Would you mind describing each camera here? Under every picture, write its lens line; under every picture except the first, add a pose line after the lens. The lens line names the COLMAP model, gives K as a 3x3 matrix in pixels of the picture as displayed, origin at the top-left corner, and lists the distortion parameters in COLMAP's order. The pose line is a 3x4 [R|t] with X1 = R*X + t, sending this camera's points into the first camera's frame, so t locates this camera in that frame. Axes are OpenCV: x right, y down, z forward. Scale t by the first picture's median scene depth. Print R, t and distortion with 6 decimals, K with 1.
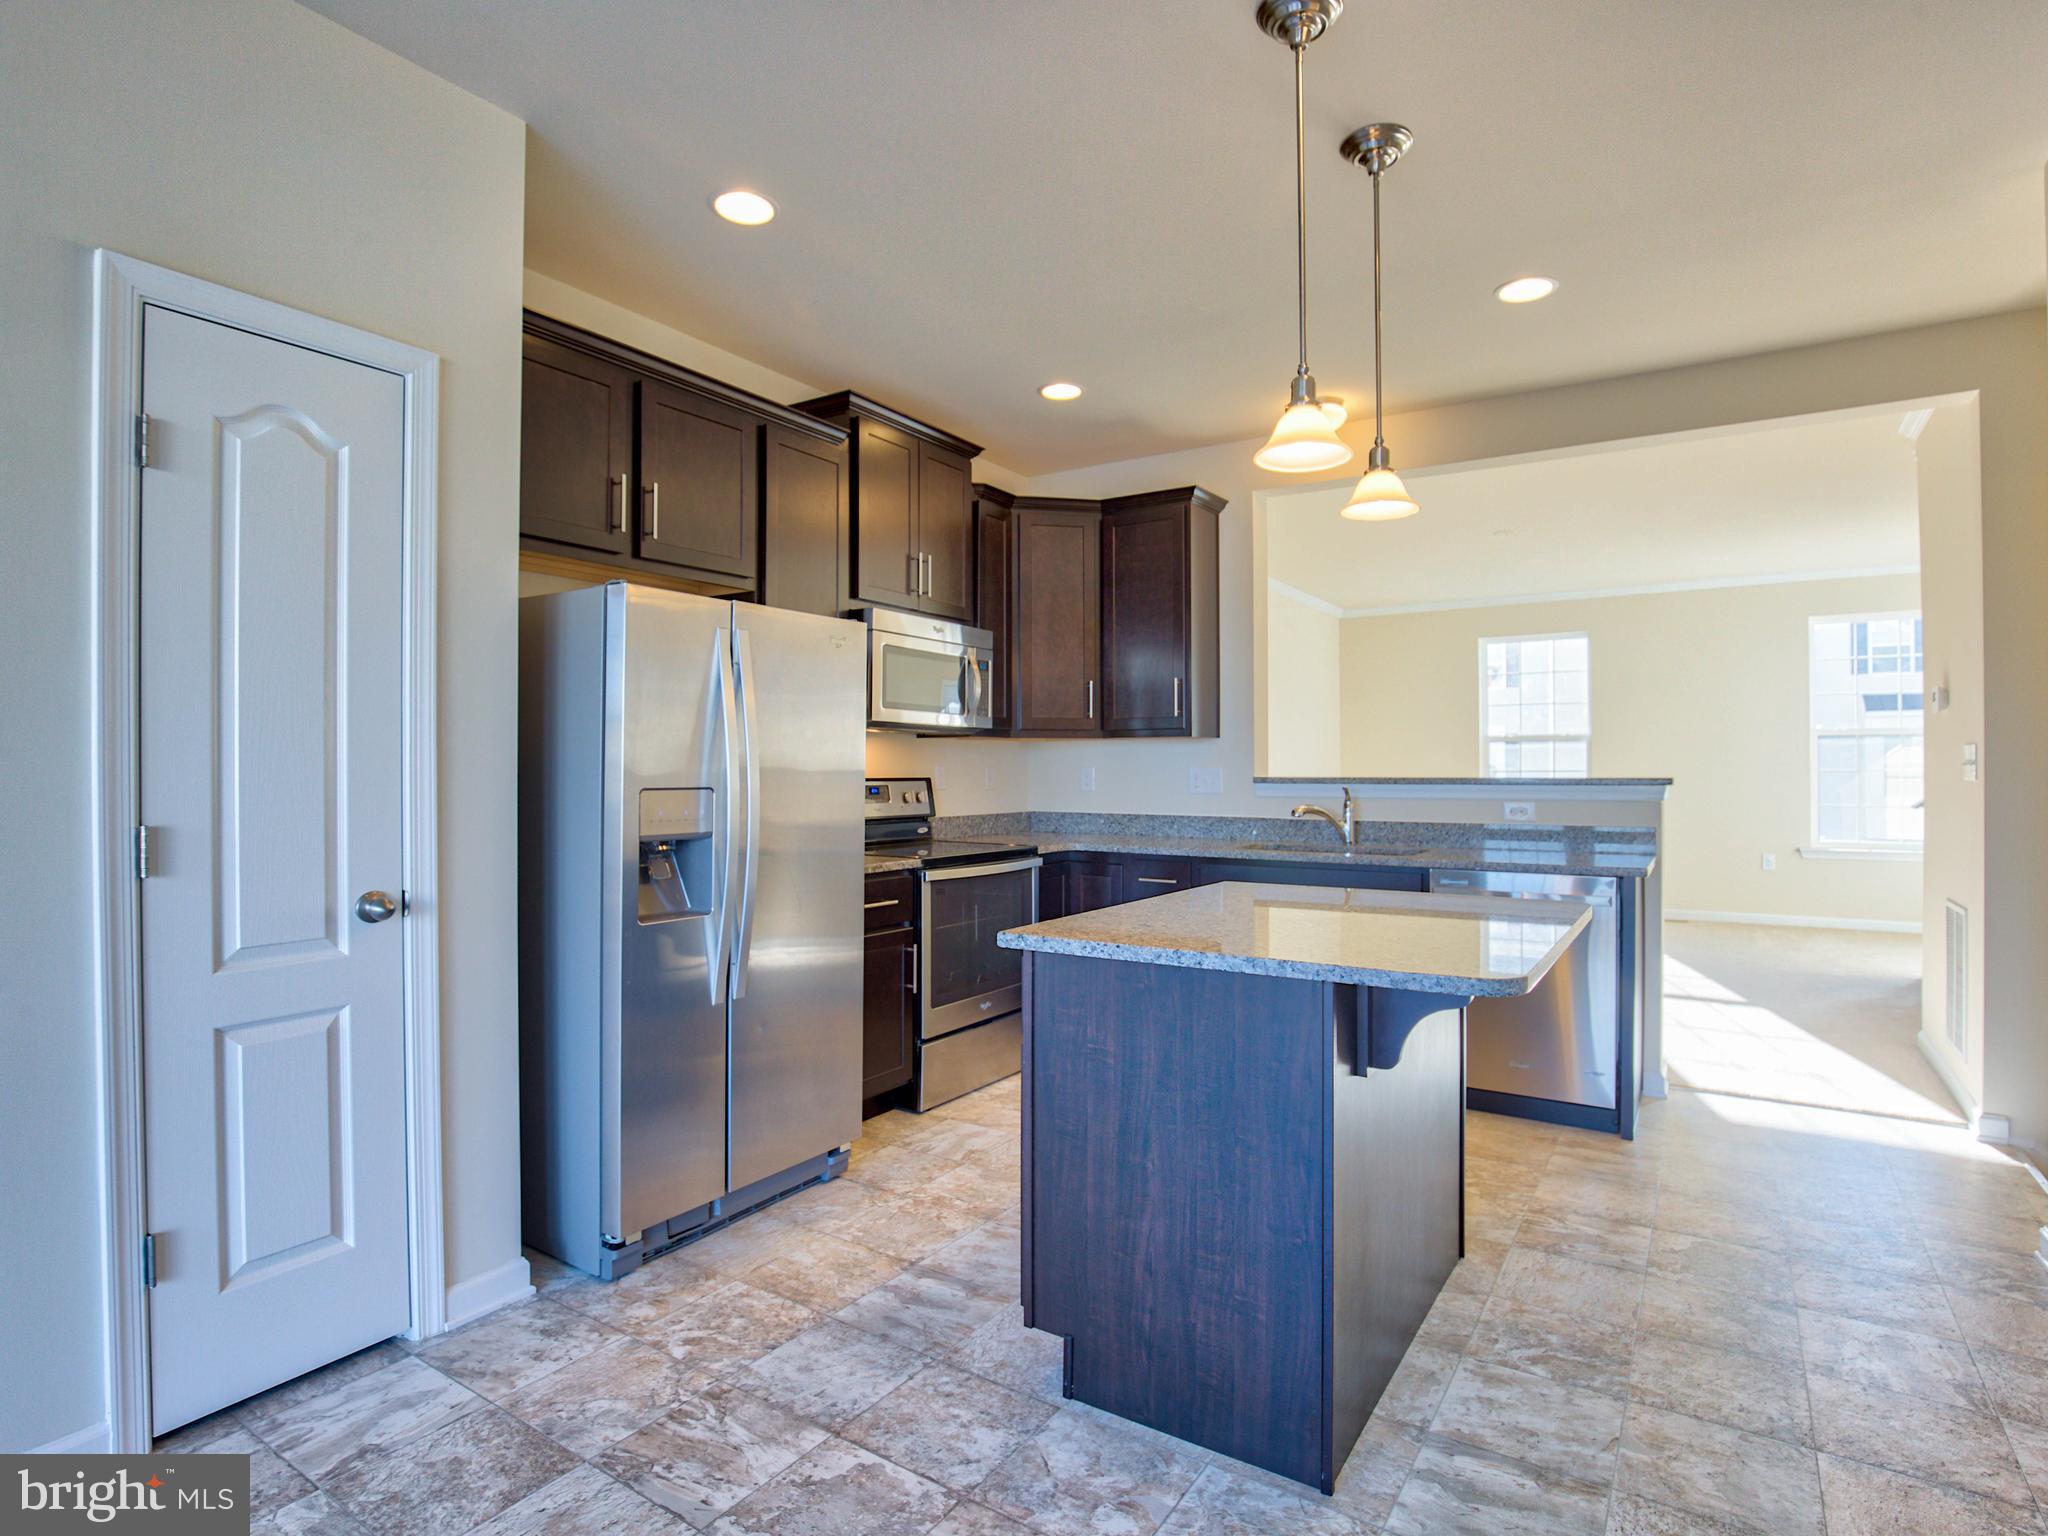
lens RADIAL K [[1054.5, 0, 1018.5], [0, 1054.5, 764.9], [0, 0, 1]] dist [-0.031221, 0.002049]
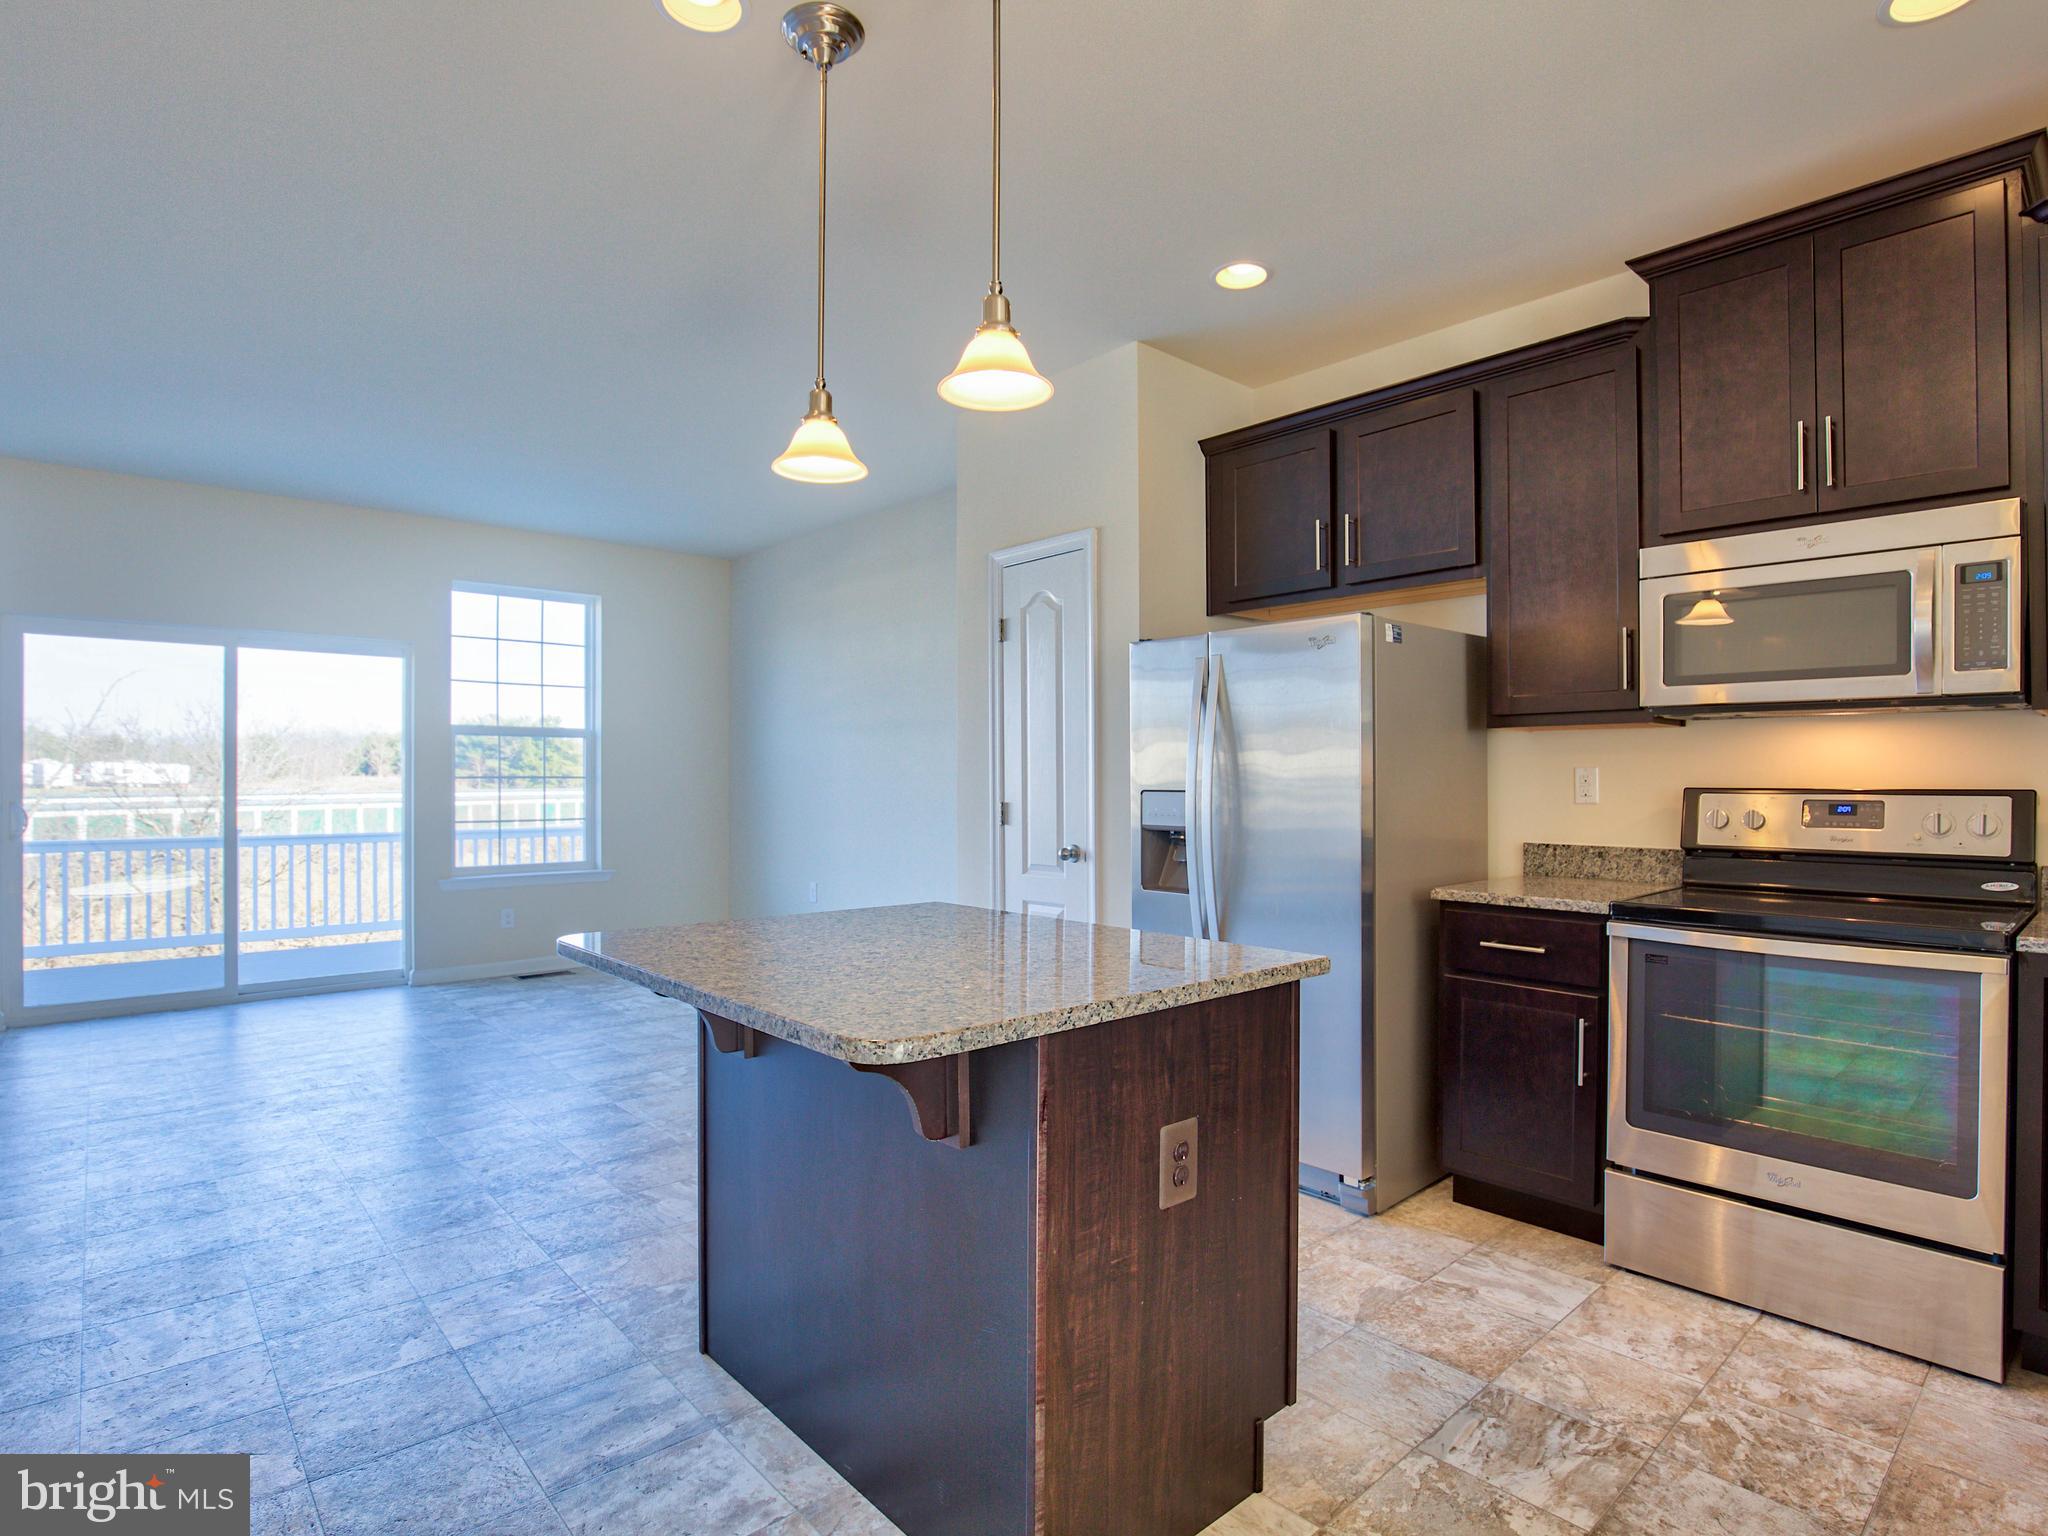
lens RADIAL K [[1080.3, 0, 1054.3], [0, 1080.3, 782.3], [0, 0, 1]] dist [-0.031739, -0.000142]
pose [[-0.237865, 0.001432, -0.971297, 0.677279], [0.003287, 0.999994, 0.000669, 0.007639], [0.971293, -0.003033, -0.237869, 0.803887]]
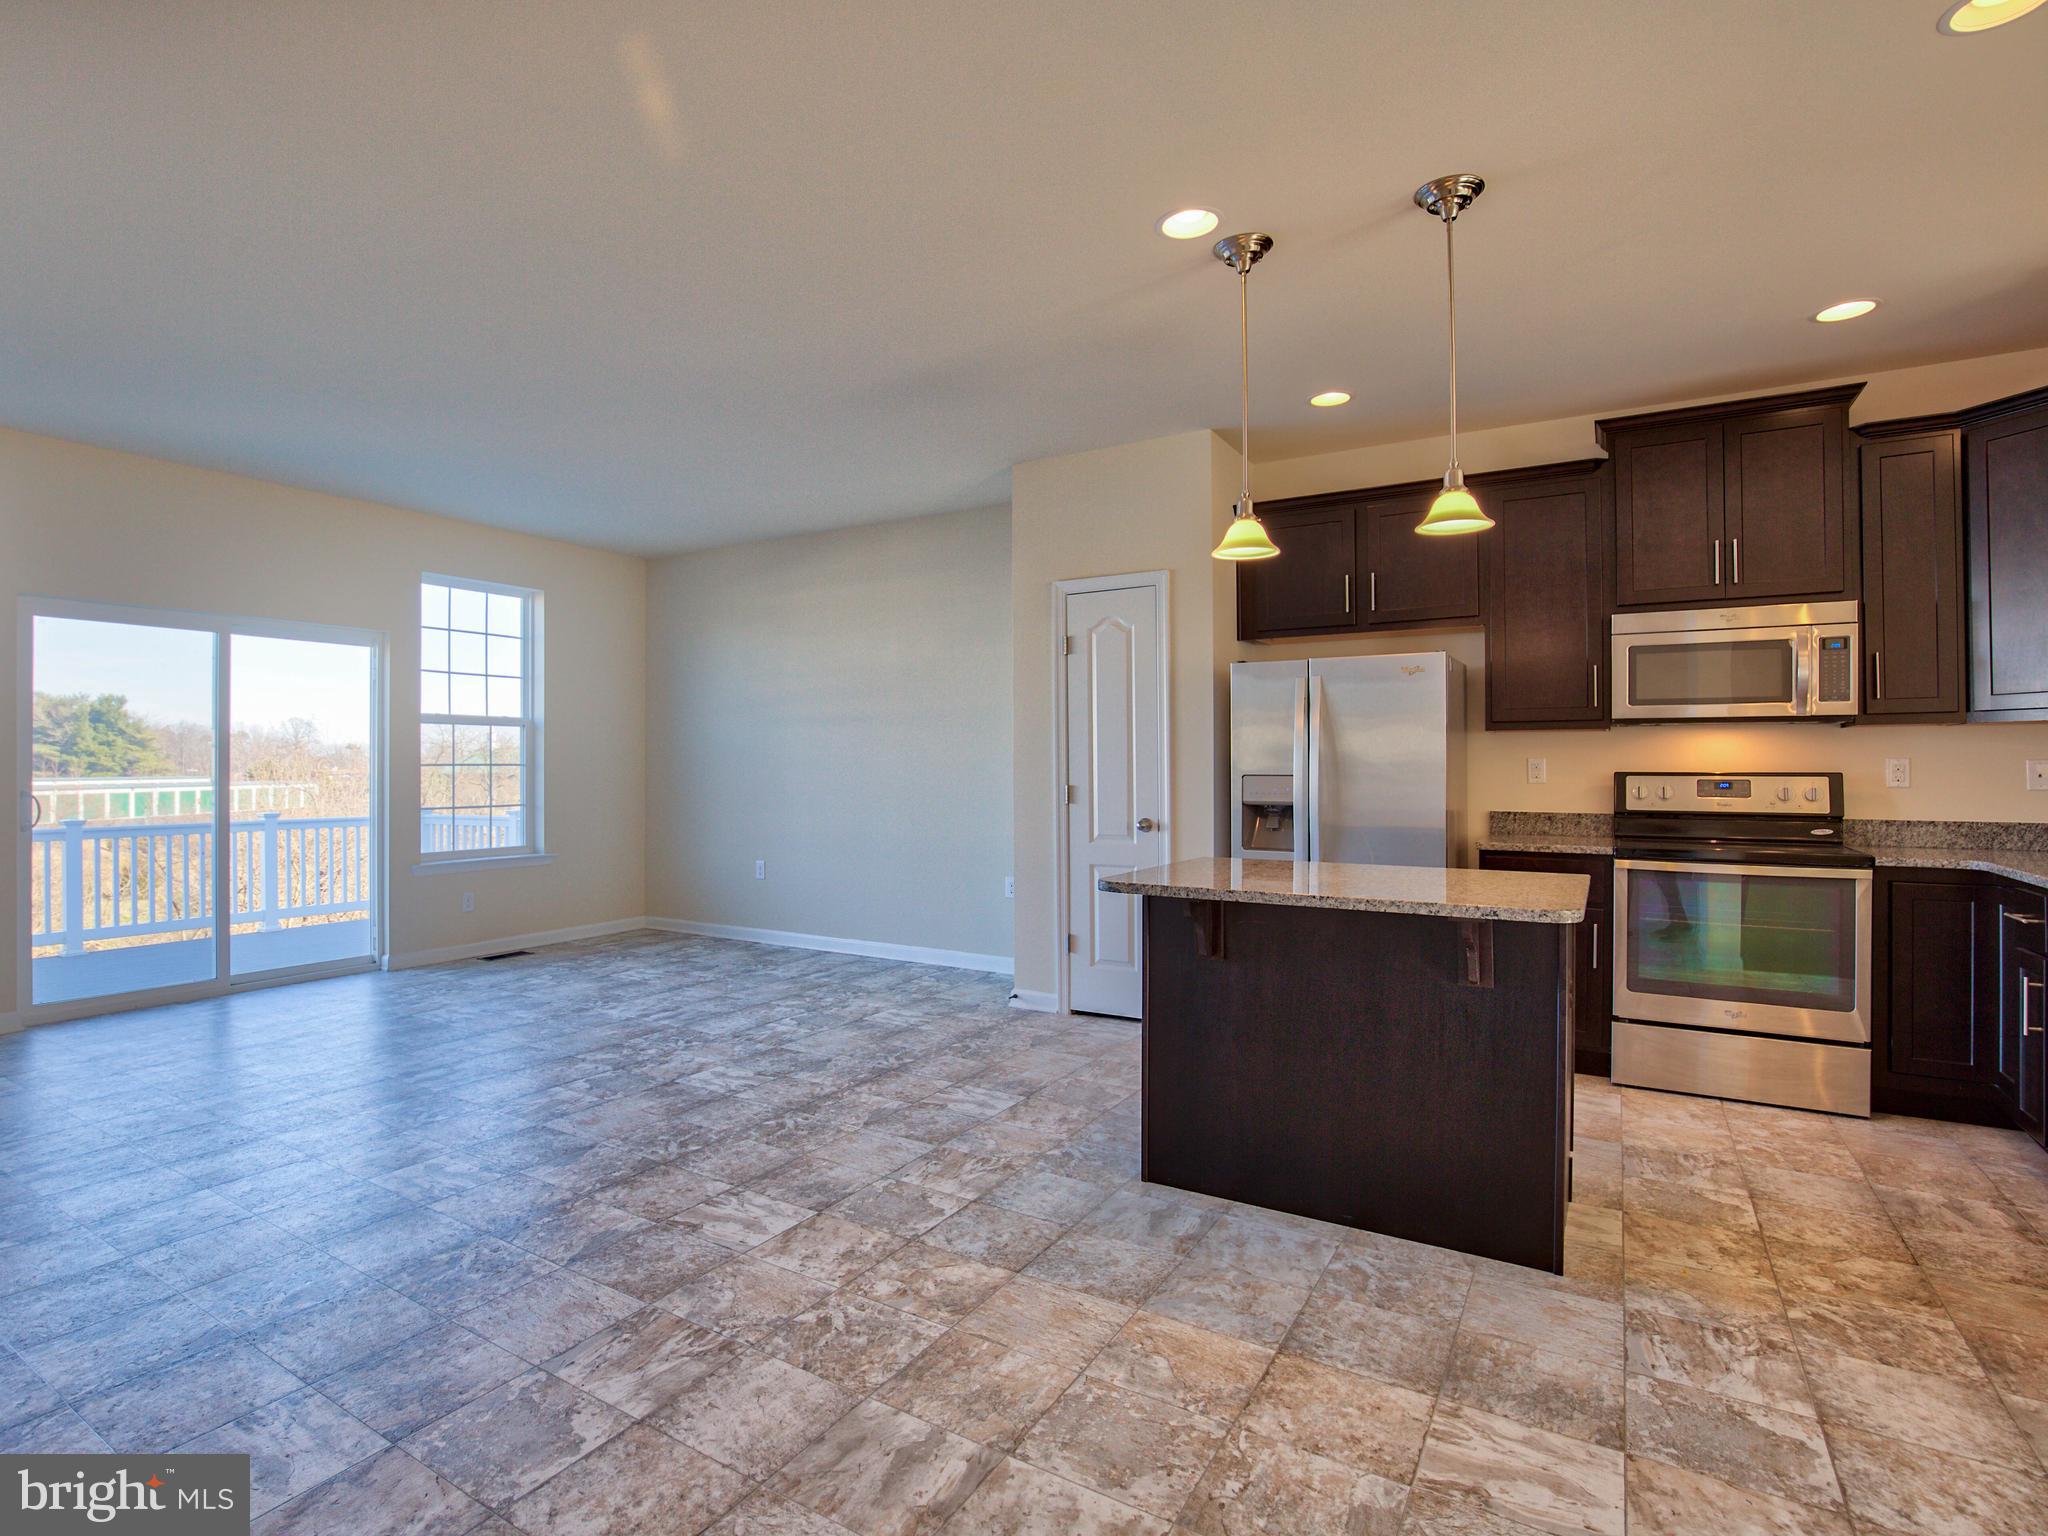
lens RADIAL K [[1066.1, 0, 918.9], [0, 1066.1, 766.2], [0, 0, 1]] dist [-0.038484, 0.002868]
pose [[-0.004201, -0.000789, -0.999991, 0.966440], [0.004278, 0.999991, -0.000807, 0.004752], [0.999982, -0.004281, -0.004198, 0.295859]]
